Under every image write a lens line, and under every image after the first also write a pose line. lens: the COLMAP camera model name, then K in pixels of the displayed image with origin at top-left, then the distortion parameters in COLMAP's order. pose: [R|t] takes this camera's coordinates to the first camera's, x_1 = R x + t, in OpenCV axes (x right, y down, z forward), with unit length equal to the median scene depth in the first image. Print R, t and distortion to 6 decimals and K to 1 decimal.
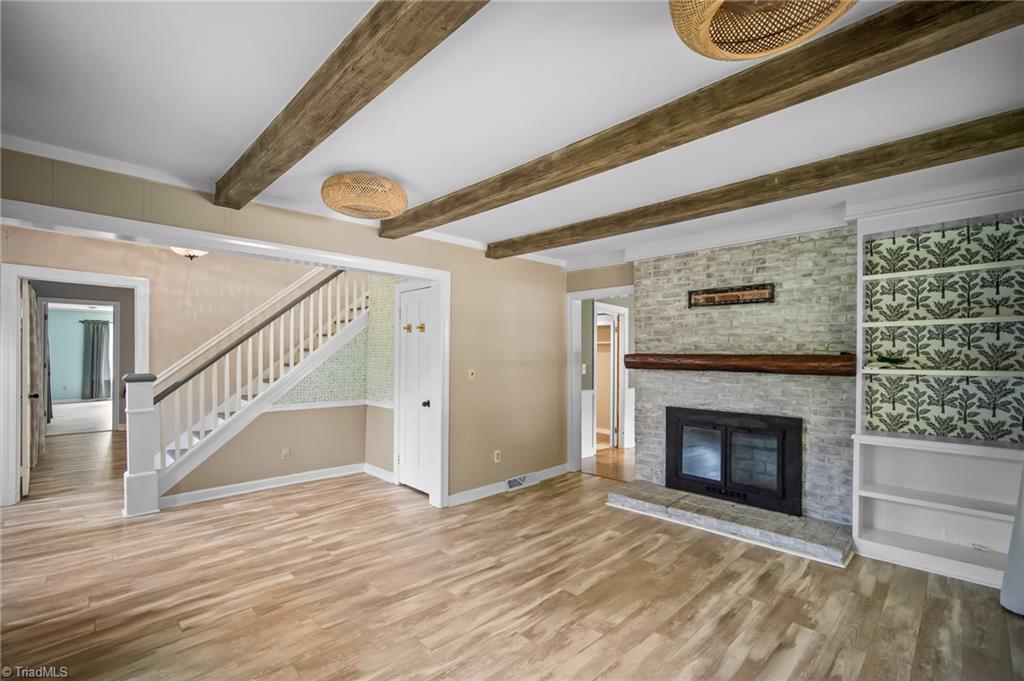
lens RADIAL K [[450.8, 0, 509.9], [0, 450.8, 352.4], [0, 0, 1]] dist [-0.007600, 0.000369]
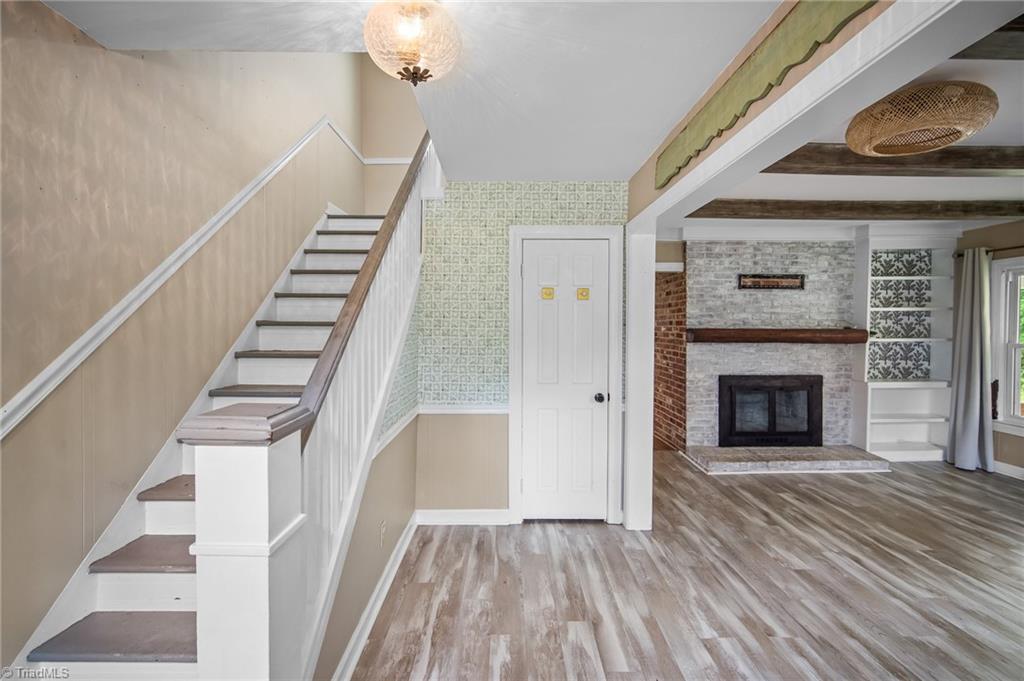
lens RADIAL K [[451.7, 0, 510.7], [0, 451.7, 331.4], [0, 0, 1]] dist [-0.001816, 0.000350]
pose [[0.687946, -0.011237, 0.725675, -0.993058], [-0.002810, 0.999831, 0.018146, -0.009636], [-0.725756, -0.014522, 0.687799, 0.727632]]
